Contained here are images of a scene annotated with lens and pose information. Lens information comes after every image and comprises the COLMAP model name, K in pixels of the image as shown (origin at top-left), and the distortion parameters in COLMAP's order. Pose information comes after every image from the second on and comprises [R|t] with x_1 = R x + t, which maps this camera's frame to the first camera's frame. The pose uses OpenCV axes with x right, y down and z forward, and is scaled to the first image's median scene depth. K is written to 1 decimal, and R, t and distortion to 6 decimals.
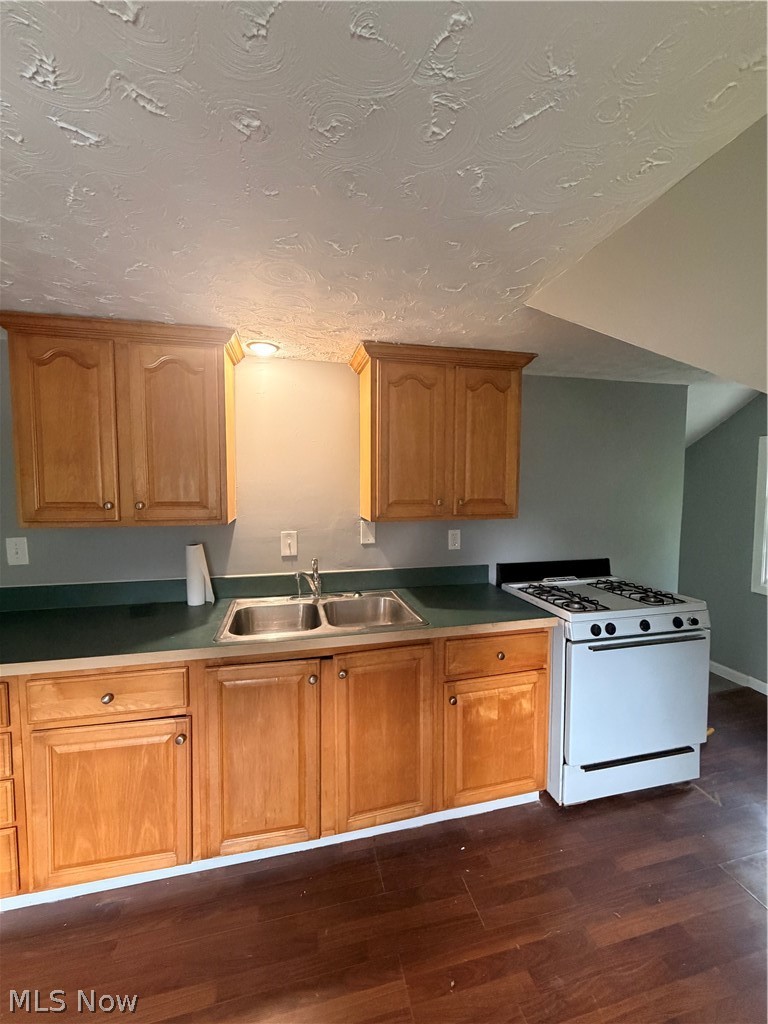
lens RADIAL K [[407.5, 0, 378.8], [0, 407.5, 510.3], [0, 0, 1]] dist [0.001864, 0.000627]
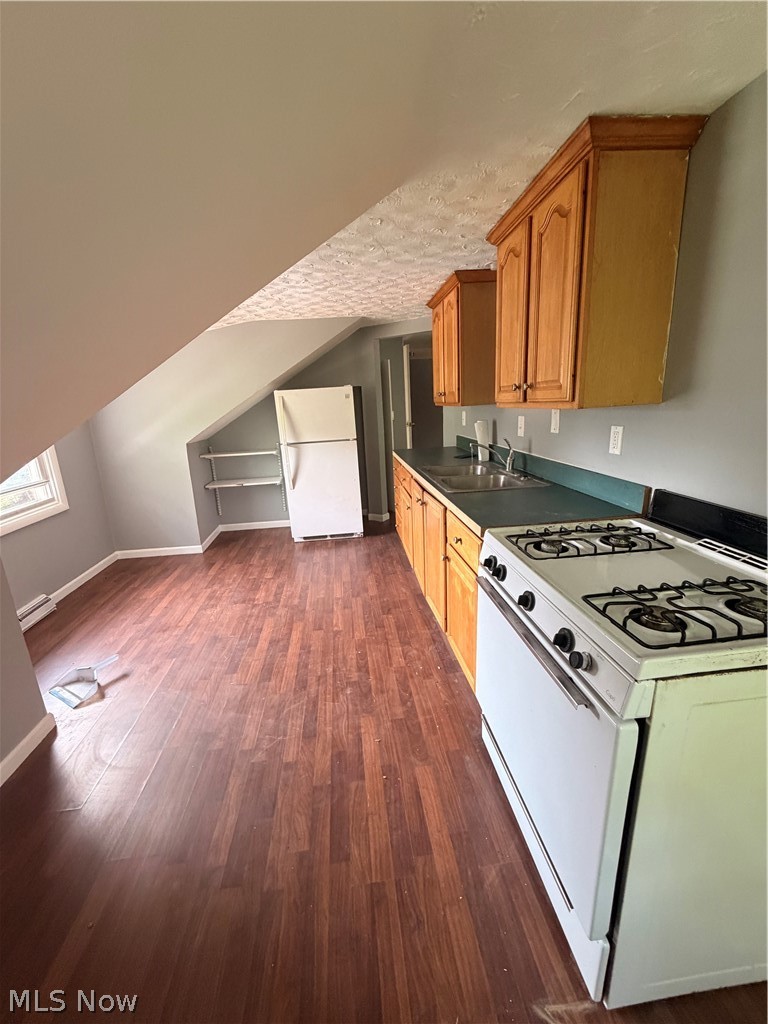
lens RADIAL K [[407.5, 0, 386.4], [0, 407.5, 514.7], [0, 0, 1]] dist [0.001864, 0.000627]
pose [[-0.118563, 0.270615, -0.955359, 1.375413], [-0.019554, 0.961322, 0.274731, 0.012610], [0.992754, 0.051254, -0.108686, 0.990394]]
